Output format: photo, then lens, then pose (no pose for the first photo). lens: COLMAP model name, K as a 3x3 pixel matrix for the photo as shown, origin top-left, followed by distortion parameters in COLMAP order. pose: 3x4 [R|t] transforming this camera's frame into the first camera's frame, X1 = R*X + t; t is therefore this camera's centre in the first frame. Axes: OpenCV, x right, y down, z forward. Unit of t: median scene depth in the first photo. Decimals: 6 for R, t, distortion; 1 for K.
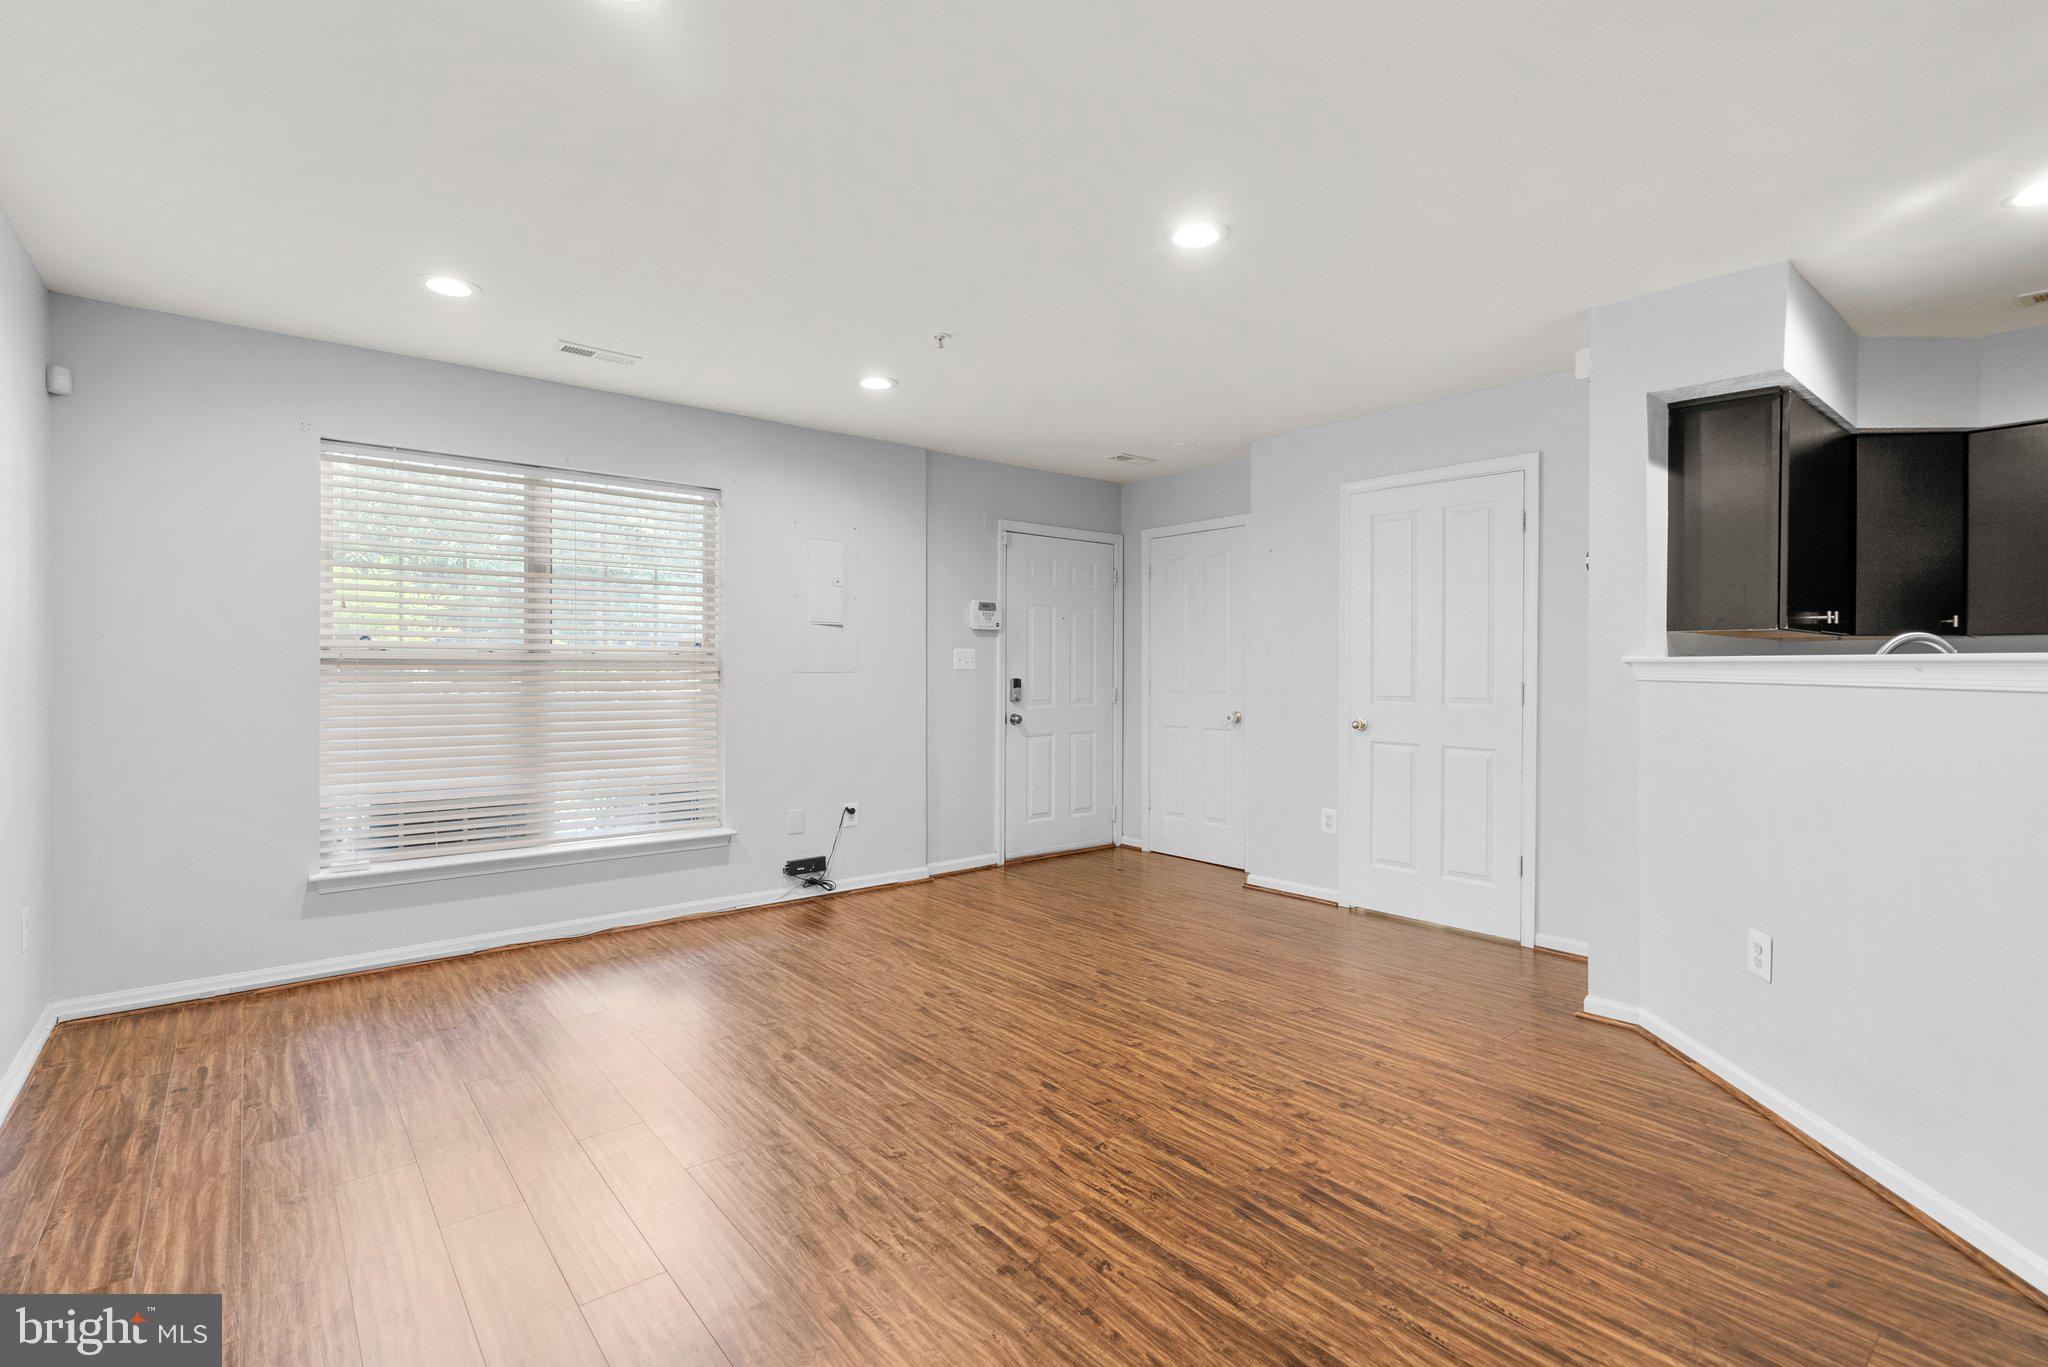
lens RADIAL K [[947.4, 0, 1022.7], [0, 947.4, 683.9], [0, 0, 1]] dist [-0.006732, 0.002419]
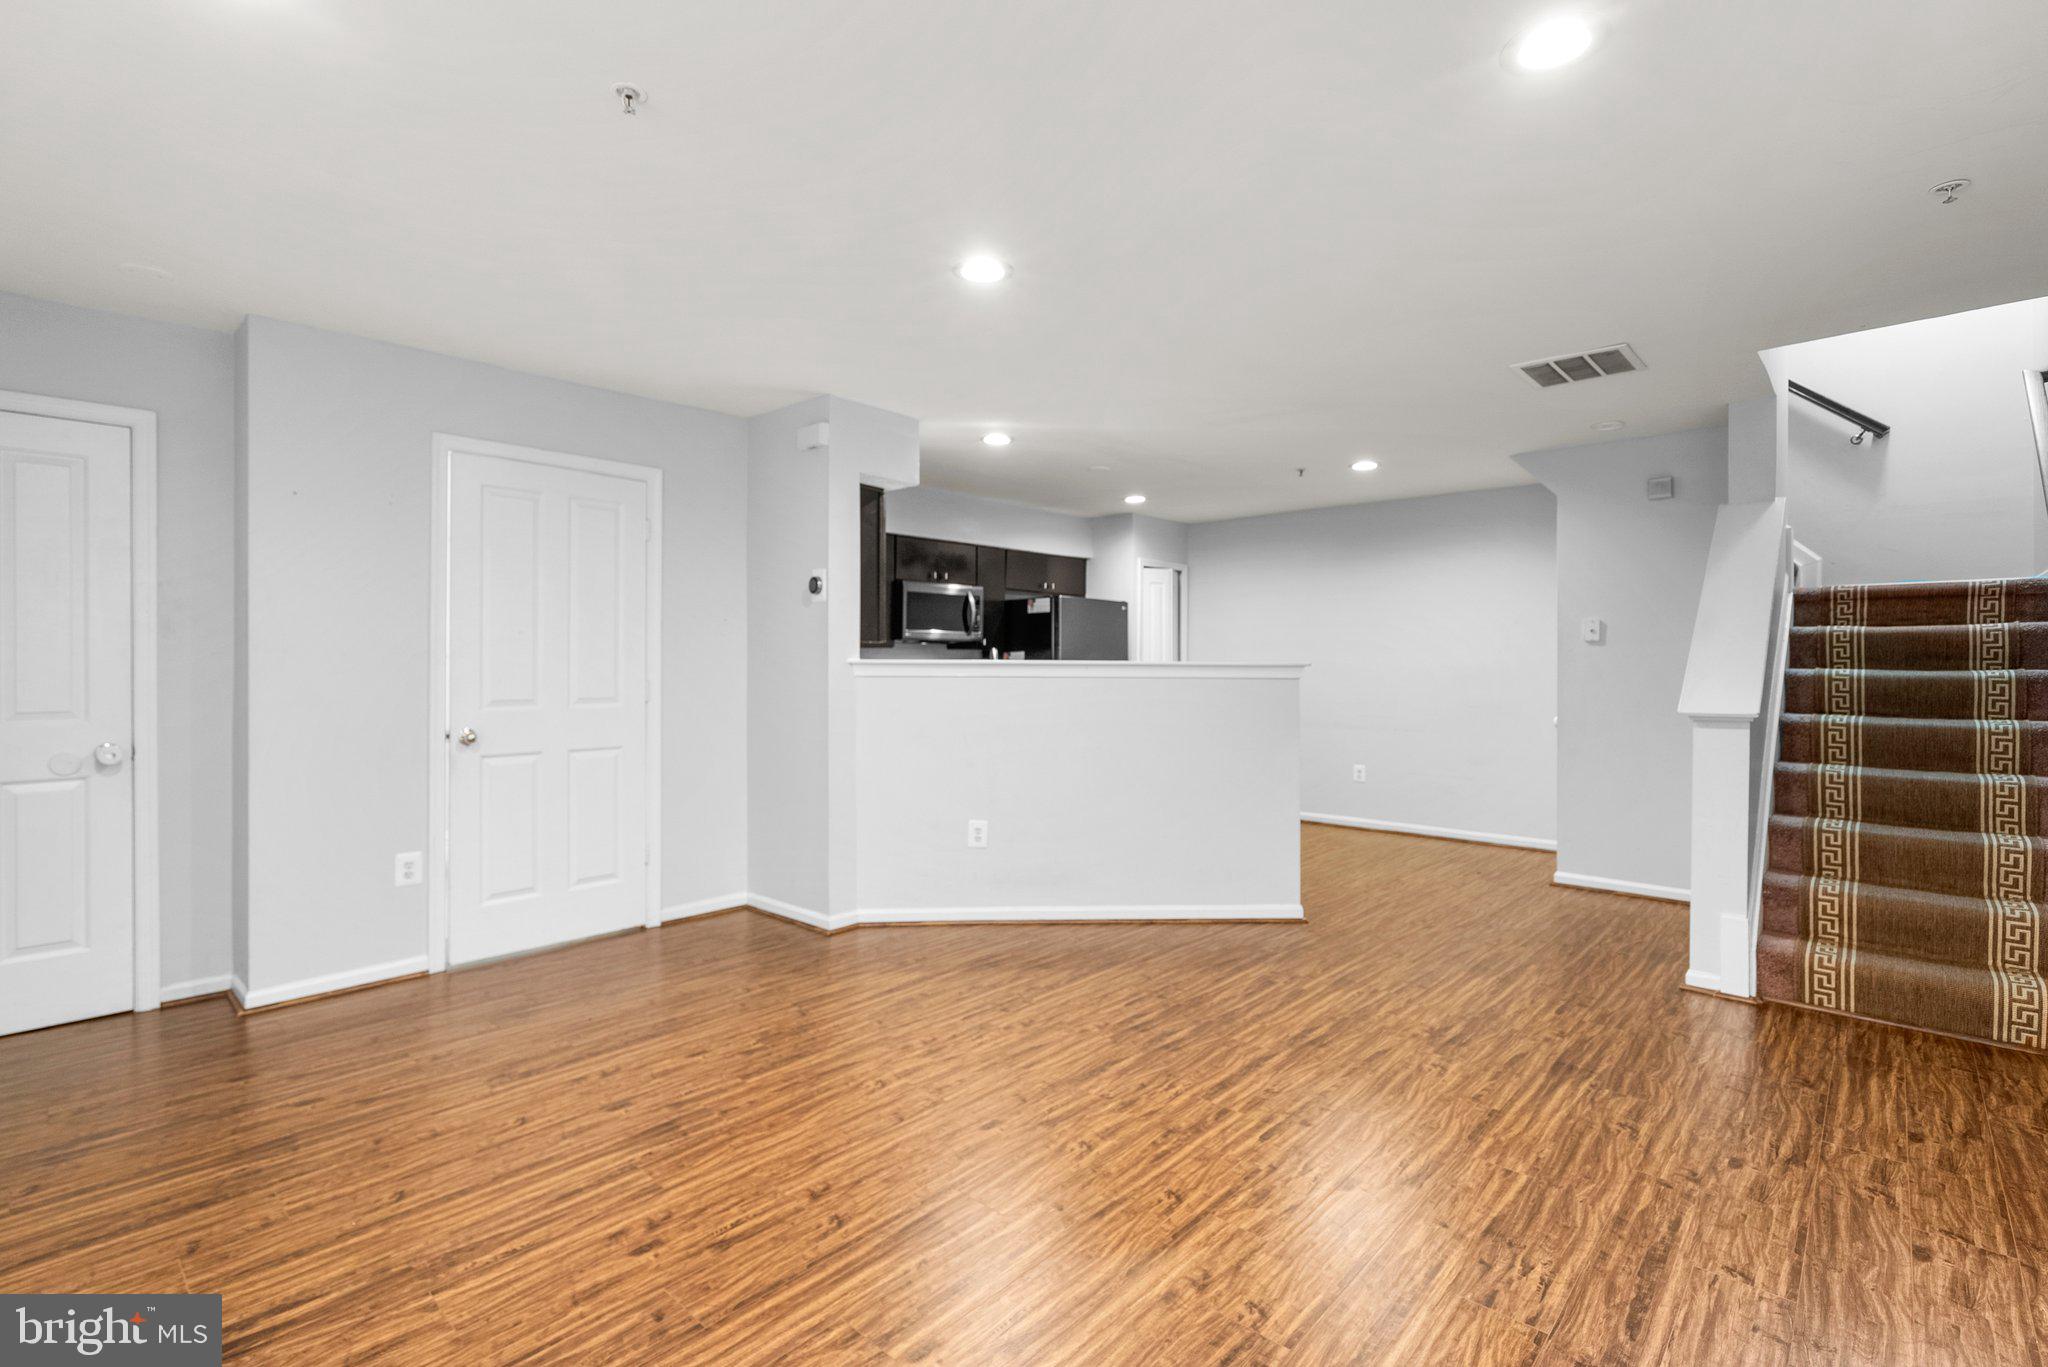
lens RADIAL K [[947.4, 0, 1034.9], [0, 947.4, 668.3], [0, 0, 1]] dist [-0.006732, 0.002419]
pose [[-0.147743, -0.006498, 0.989005, -0.850582], [0.017293, 0.999809, 0.009152, -0.024666], [-0.988875, 0.018455, -0.147602, 1.044883]]
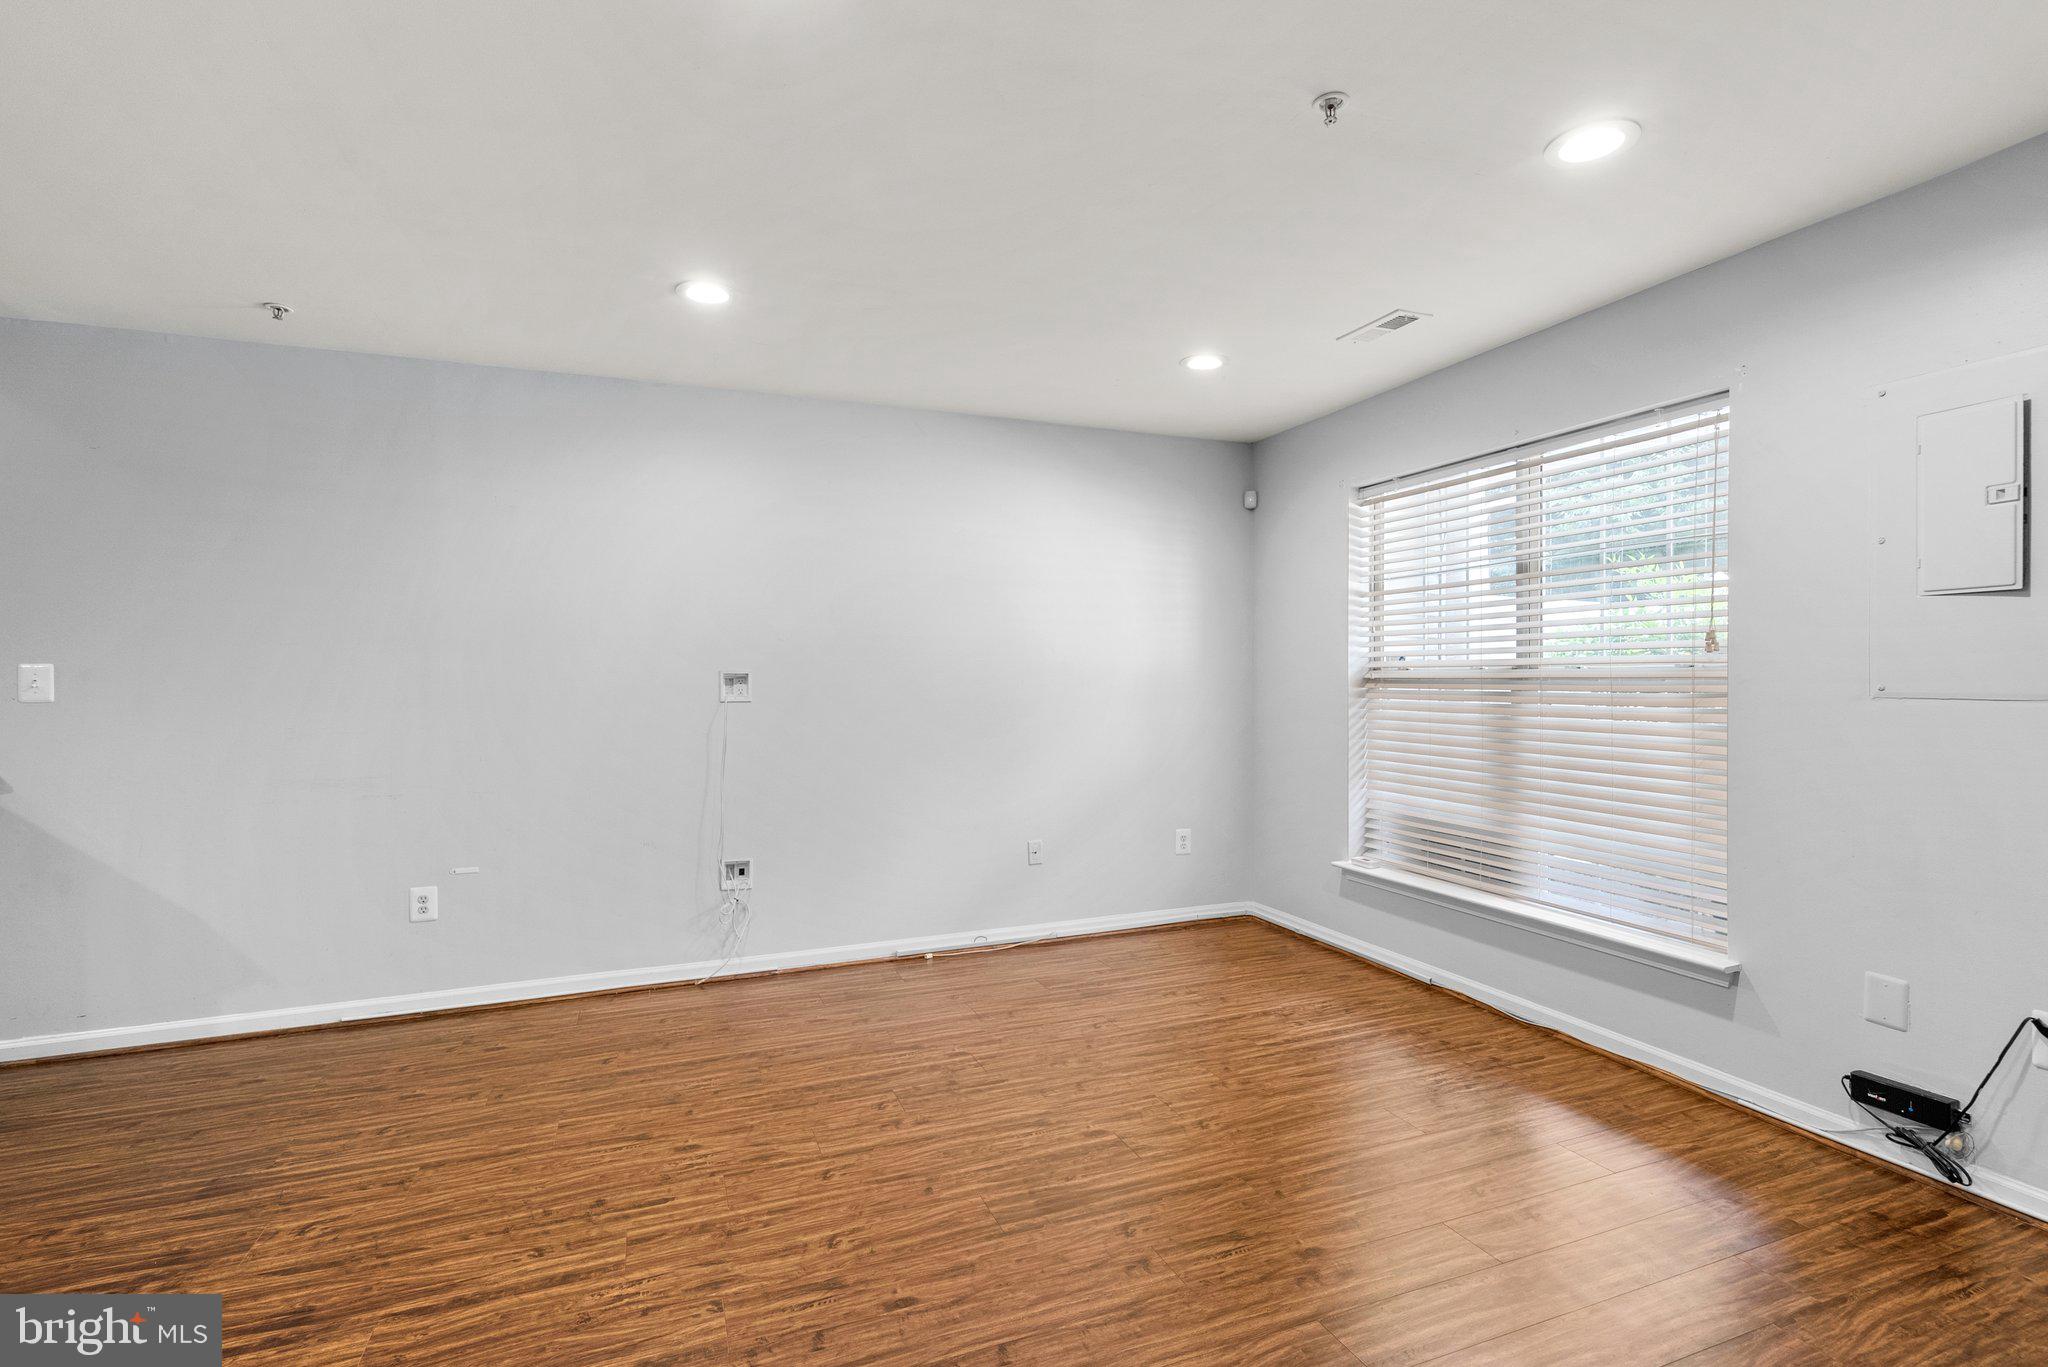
lens RADIAL K [[947.4, 0, 1019.7], [0, 947.4, 682.4], [0, 0, 1]] dist [-0.006732, 0.002419]
pose [[-0.308481, 0.000086, -0.951231, 0.627203], [-0.014649, 0.999881, 0.004841, -0.026380], [0.951118, 0.015428, -0.308443, 1.238078]]
